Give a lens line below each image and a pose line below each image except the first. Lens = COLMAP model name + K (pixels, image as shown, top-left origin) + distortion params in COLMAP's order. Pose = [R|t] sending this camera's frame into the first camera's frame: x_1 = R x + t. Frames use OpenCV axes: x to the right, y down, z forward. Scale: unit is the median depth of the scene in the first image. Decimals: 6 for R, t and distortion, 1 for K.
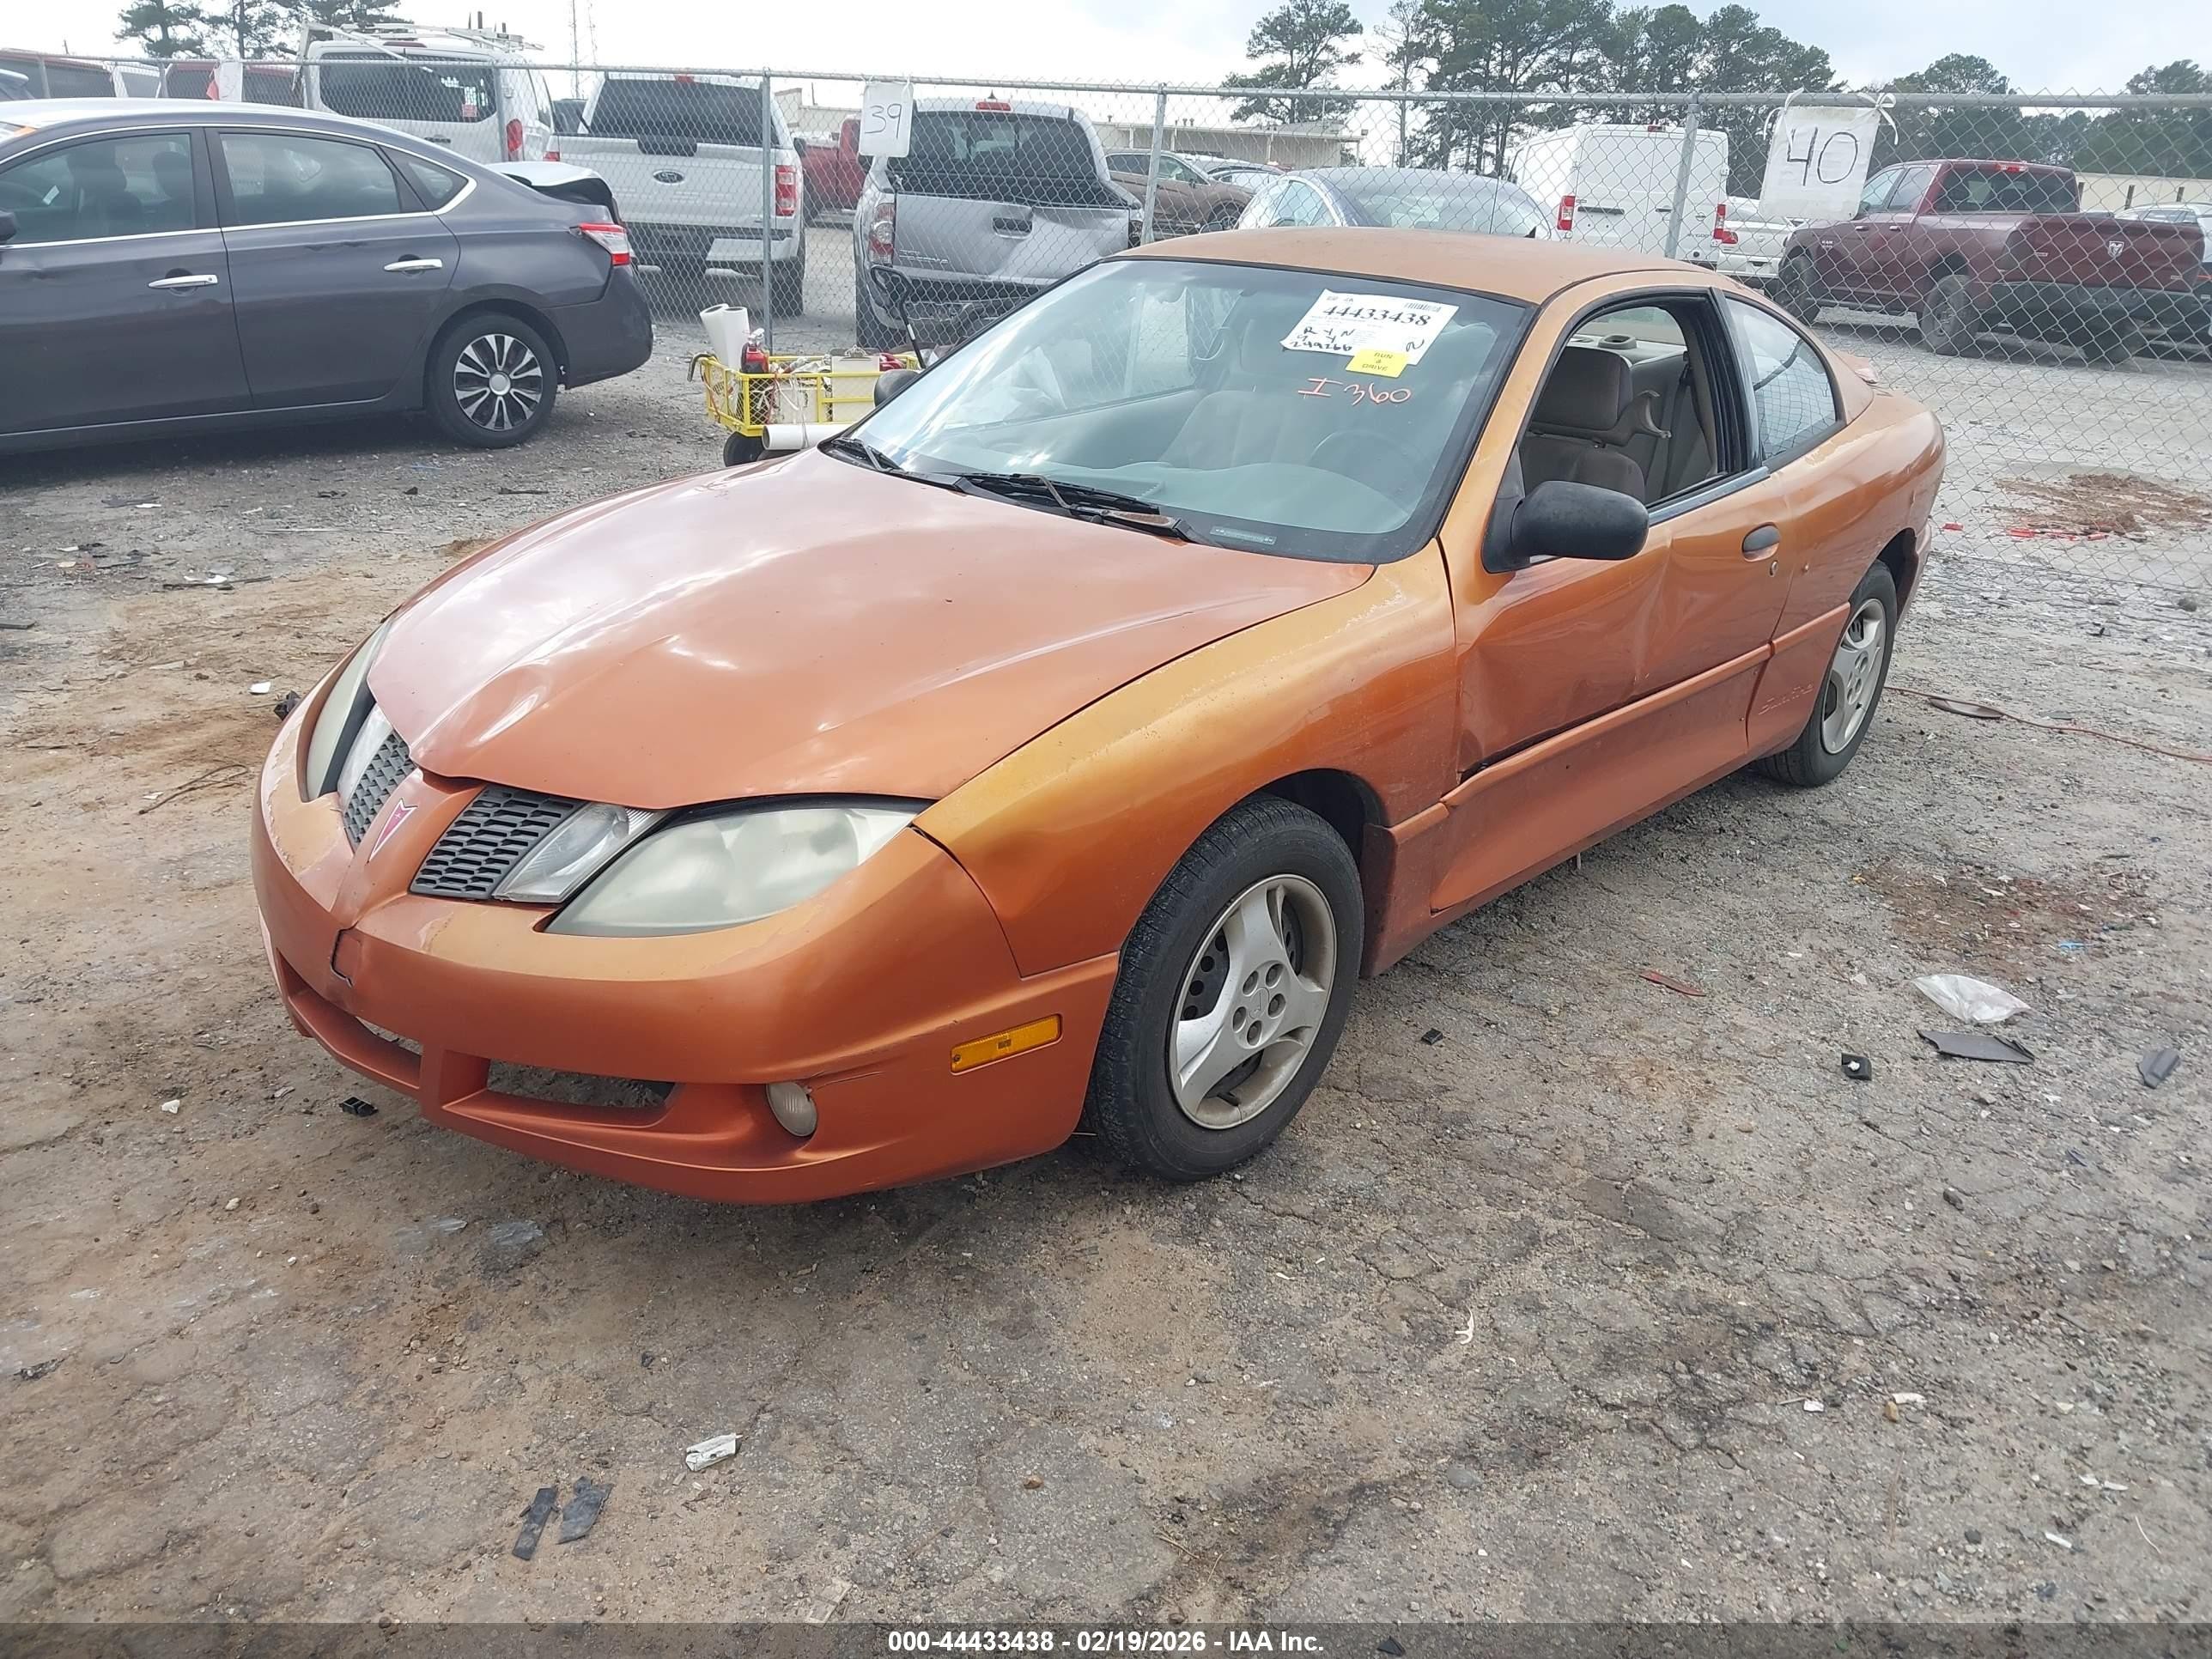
lens RADIAL K [[1738.8, 0, 1099.8], [0, 1738.8, 852.6], [0, 0, 1]] dist [0.002165, 0.000669]
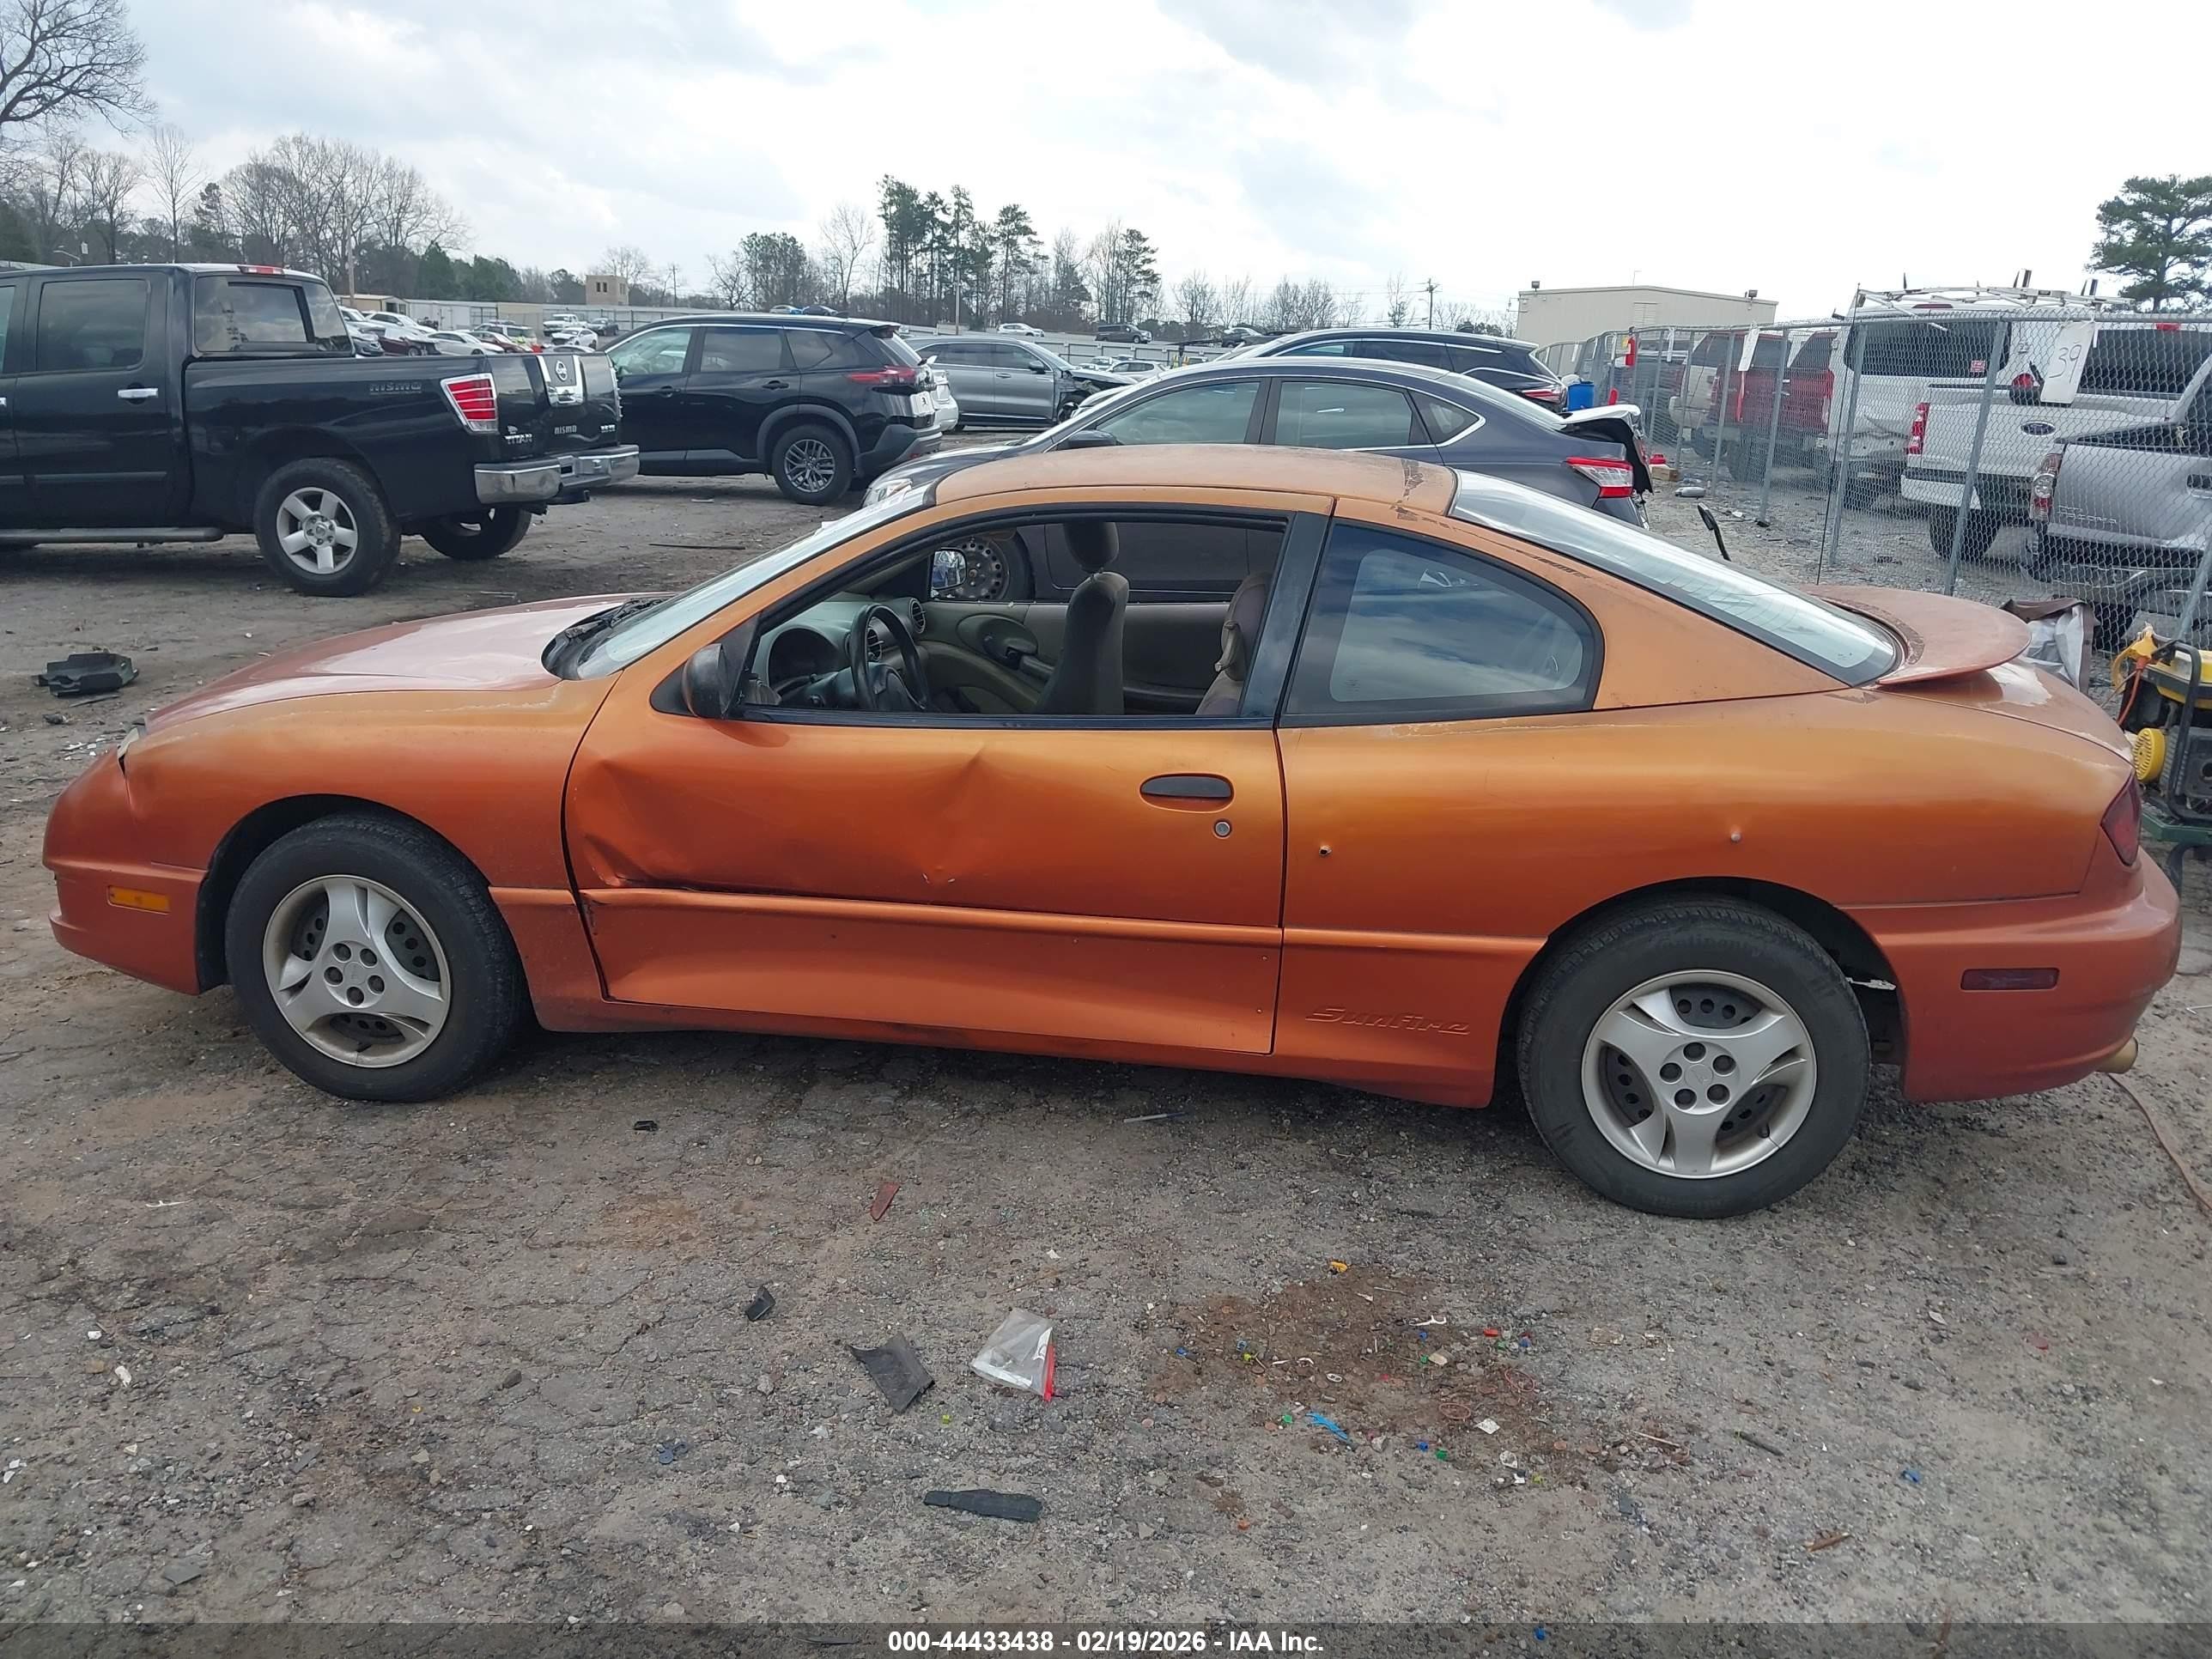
lens RADIAL K [[1738.8, 0, 1099.8], [0, 1738.8, 852.6], [0, 0, 1]] dist [0.002165, 0.000669]
pose [[0.540514, 0.211169, -0.814403, 1.293105], [-0.321015, 0.946521, 0.032371, -0.197950], [0.777685, 0.243938, 0.579396, 0.581346]]
